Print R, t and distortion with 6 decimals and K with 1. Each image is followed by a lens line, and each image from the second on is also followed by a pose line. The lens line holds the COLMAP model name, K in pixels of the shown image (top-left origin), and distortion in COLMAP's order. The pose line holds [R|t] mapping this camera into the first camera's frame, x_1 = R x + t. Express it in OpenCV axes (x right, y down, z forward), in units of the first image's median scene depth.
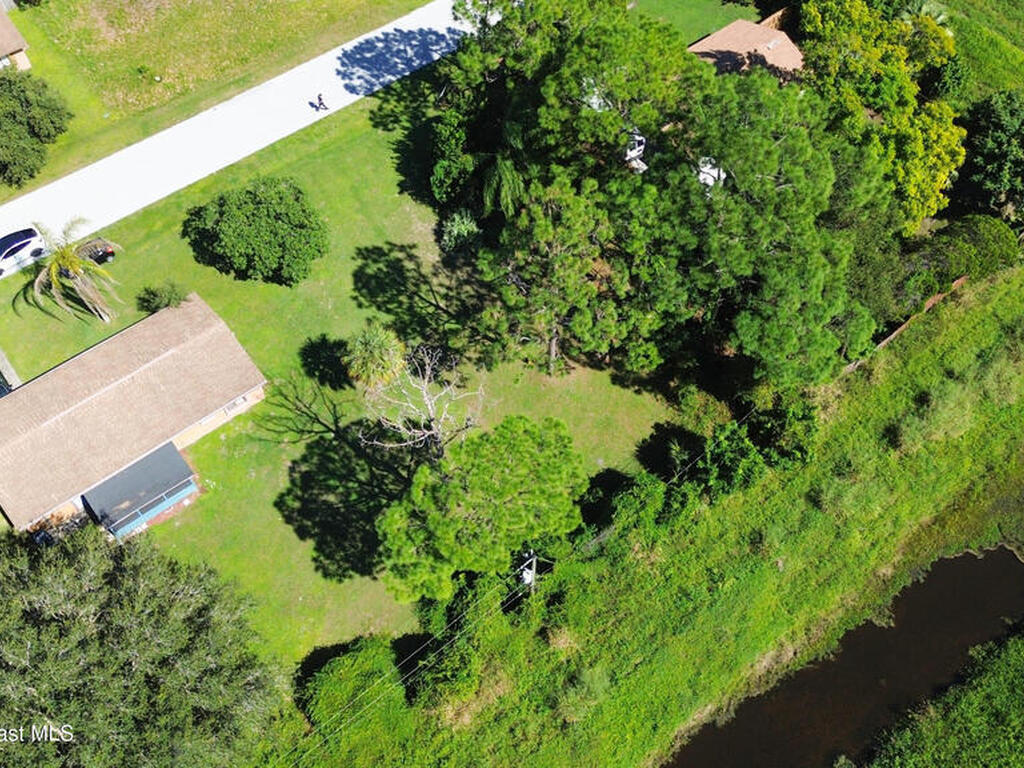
lens RADIAL K [[968.6, 0, 516.5], [0, 968.6, 382.7], [0, 0, 1]] dist [0.052656, 0.000000]
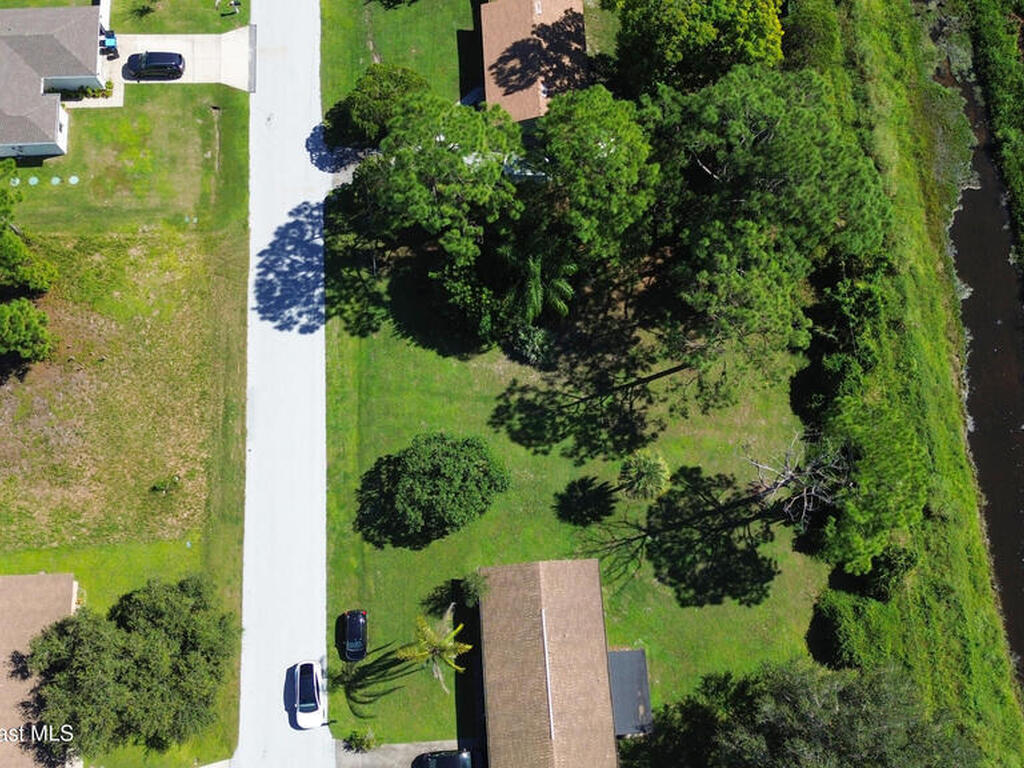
lens RADIAL K [[927.7, 0, 511.6], [0, 927.7, 385.1], [0, 0, 1]] dist [0.107222, -0.107408]
pose [[0.570489, -0.793269, 0.212760, -0.354382], [0.692696, 0.603911, 0.394289, -0.590777], [-0.441265, -0.077560, 0.894019, 0.038304]]
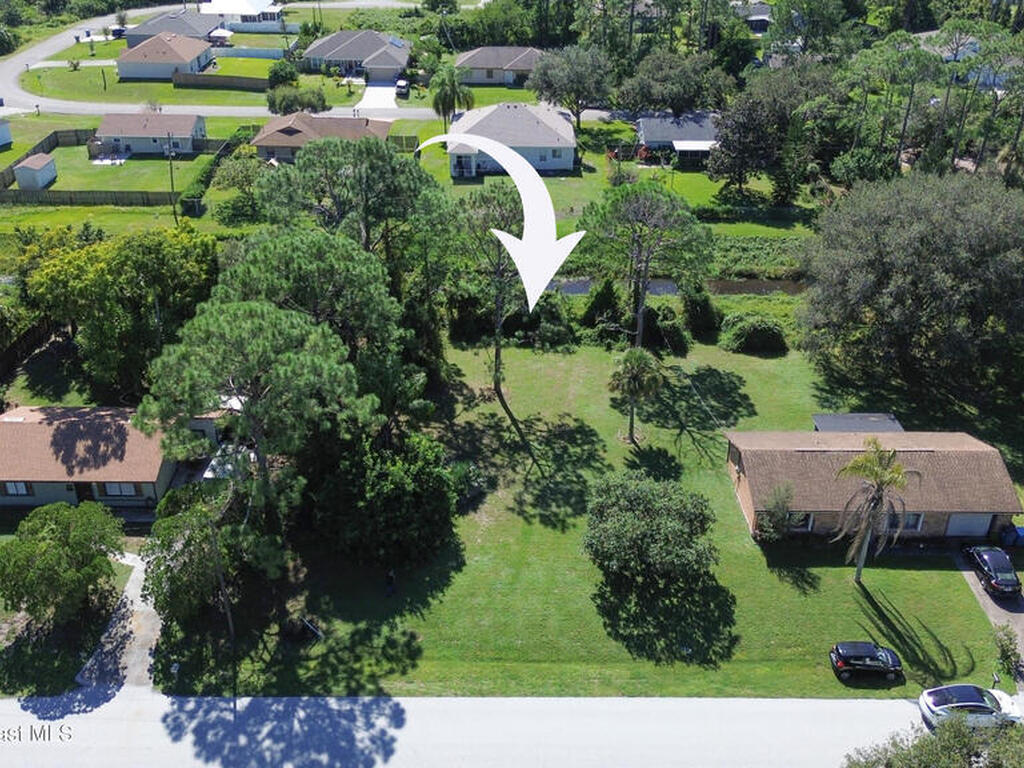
lens RADIAL K [[1016.7, 0, 522.3], [0, 1016.7, 380.1], [0, 0, 1]] dist [0.050180, 0.000000]
pose [[-0.793587, -0.316227, 0.519828, -0.586488], [0.504566, 0.135446, 0.852683, -0.984960], [-0.340049, 0.938965, 0.052069, 0.871571]]
